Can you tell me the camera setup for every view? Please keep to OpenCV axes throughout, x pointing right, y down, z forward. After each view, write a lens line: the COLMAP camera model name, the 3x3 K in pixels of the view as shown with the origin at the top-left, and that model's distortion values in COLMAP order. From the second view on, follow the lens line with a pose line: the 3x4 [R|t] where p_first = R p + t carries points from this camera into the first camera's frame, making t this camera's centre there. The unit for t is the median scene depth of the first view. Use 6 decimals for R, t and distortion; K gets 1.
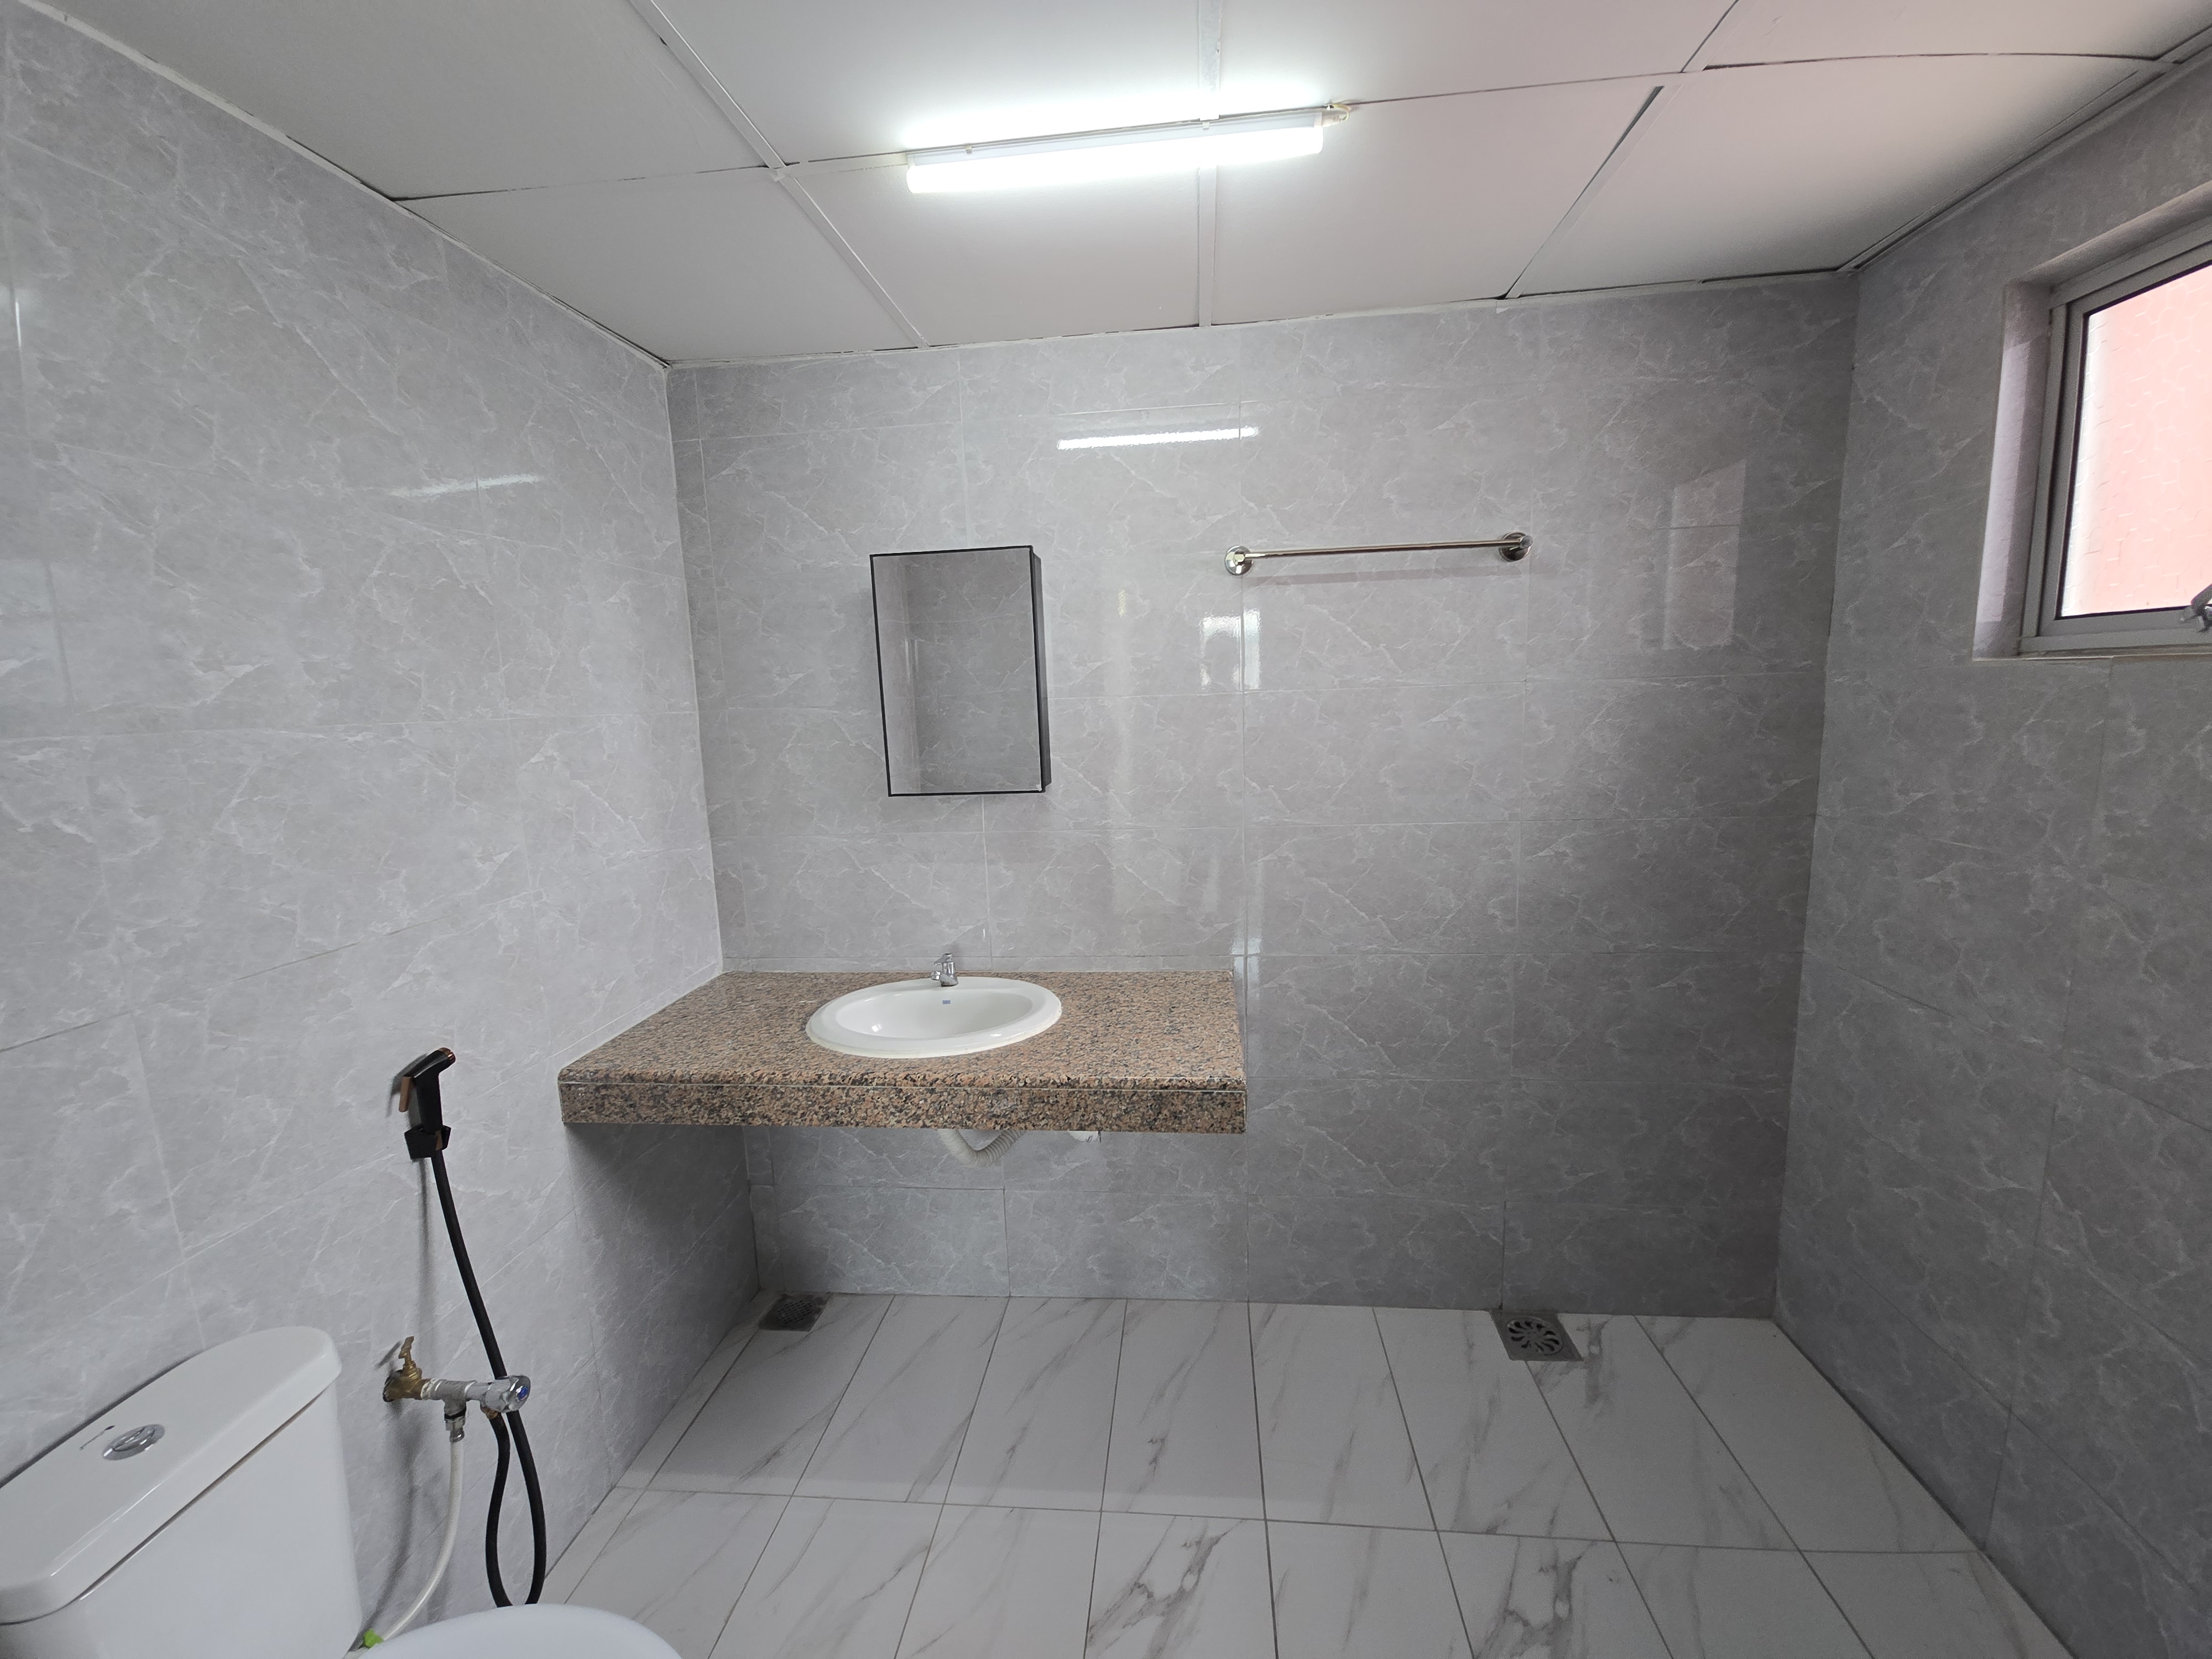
lens RADIAL K [[899.4, 0, 1109.0], [0, 899.4, 837.5], [0, 0, 1]] dist [0.002838, 0.000533]
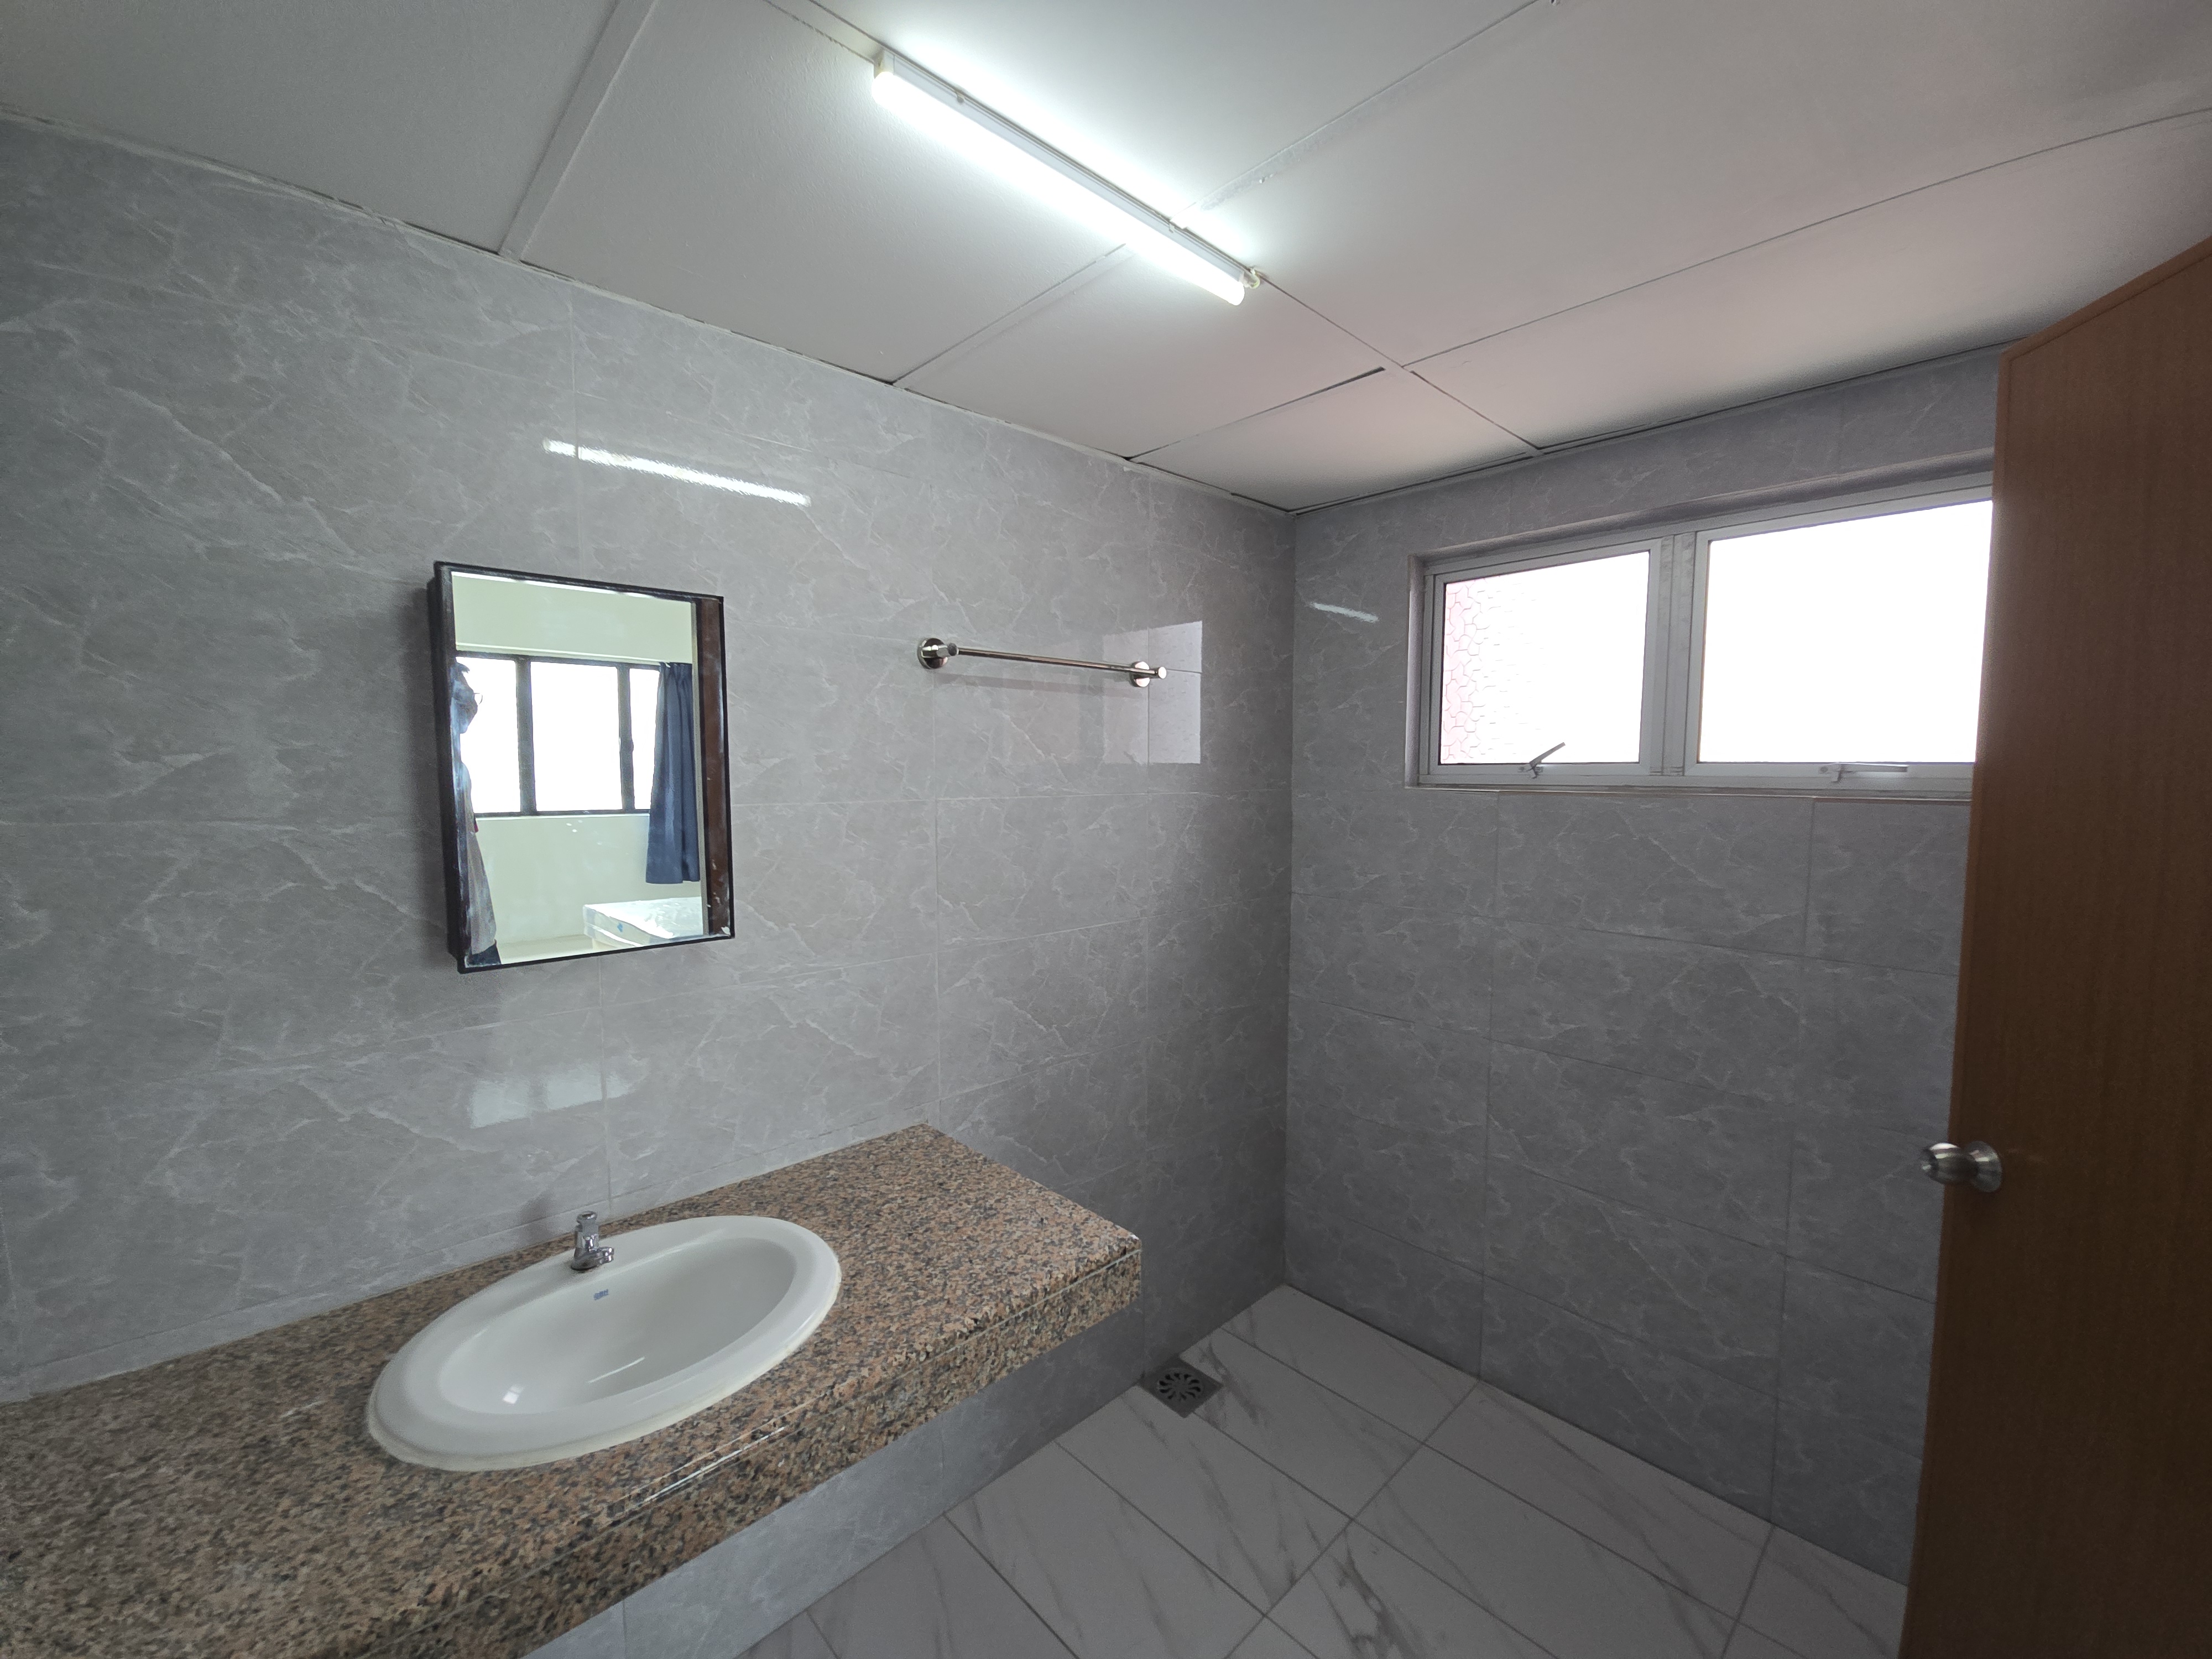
lens RADIAL K [[896.5, 0, 1109.7], [0, 896.5, 838.0], [0, 0, 1]] dist [-0.000758, 0.000237]
pose [[0.649738, -0.024864, 0.759752, -0.437163], [0.094791, 0.994314, -0.048525, -0.069391], [-0.754225, 0.103547, 0.648400, 0.324764]]
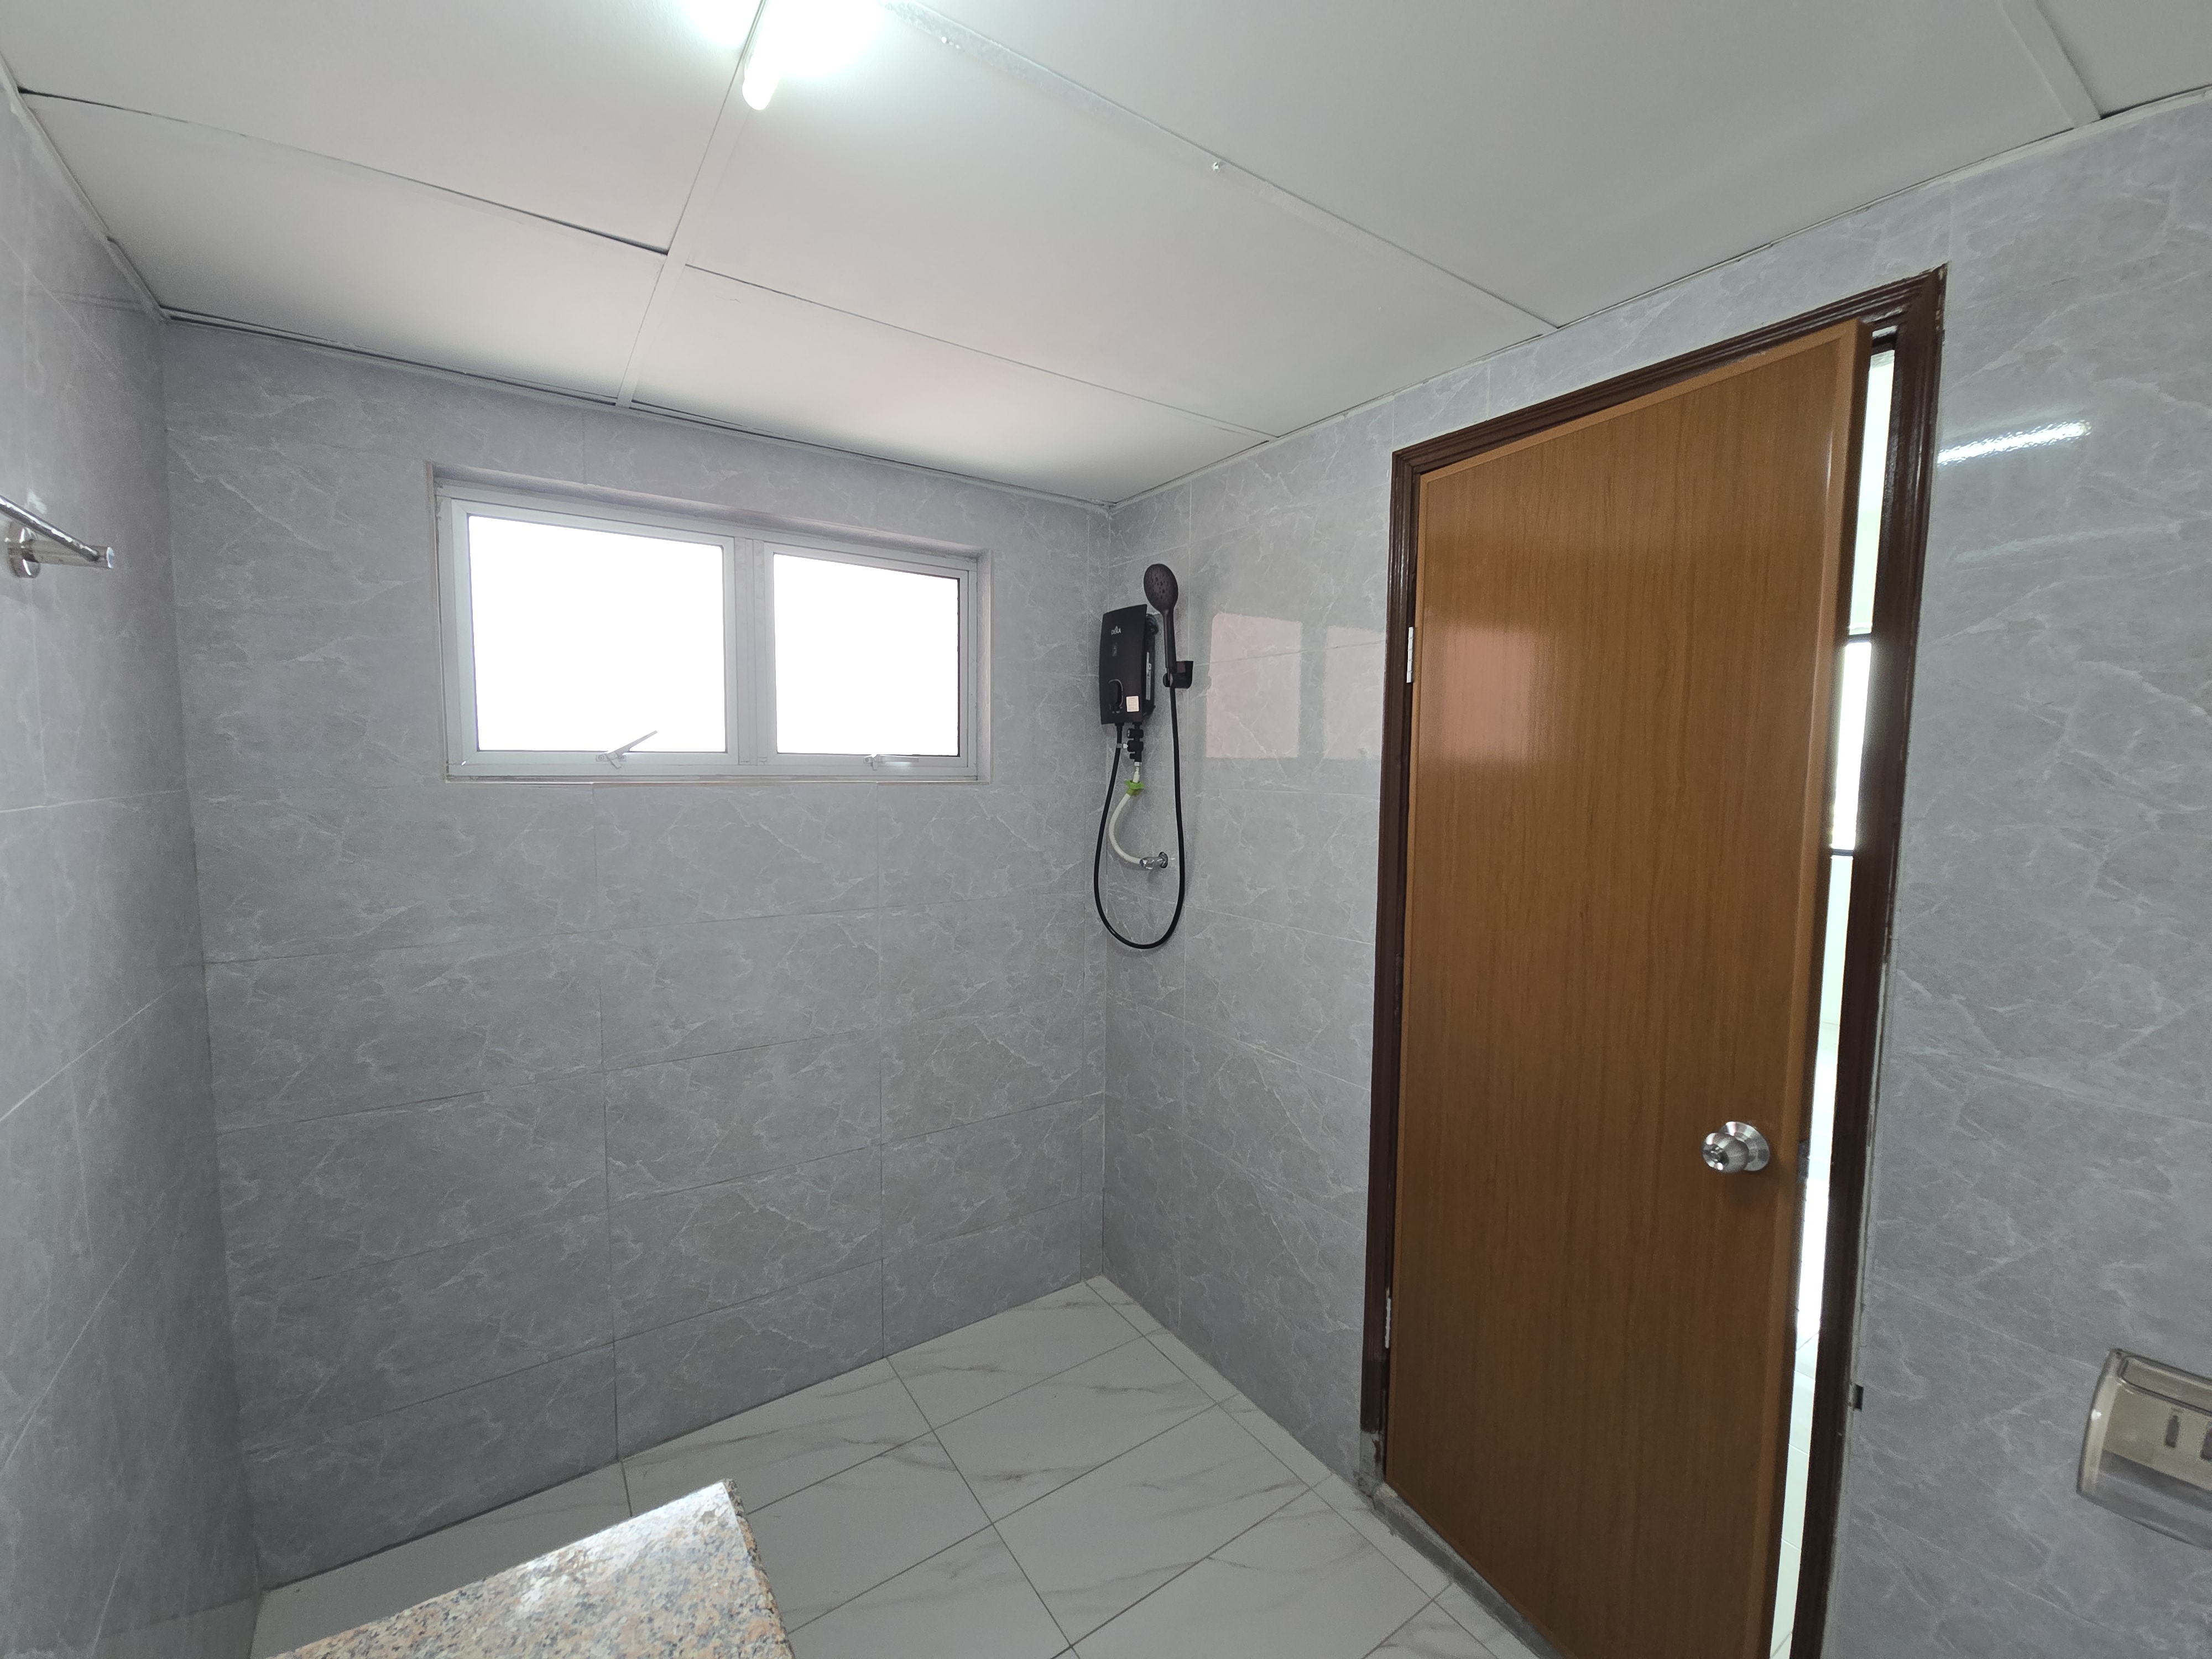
lens RADIAL K [[899.4, 0, 1109.0], [0, 899.4, 837.5], [0, 0, 1]] dist [0.002838, 0.000533]
pose [[-0.648230, -0.036339, 0.760577, -0.361940], [0.130239, 0.978850, 0.157769, -0.162470], [-0.750223, 0.201328, -0.629787, 0.900227]]
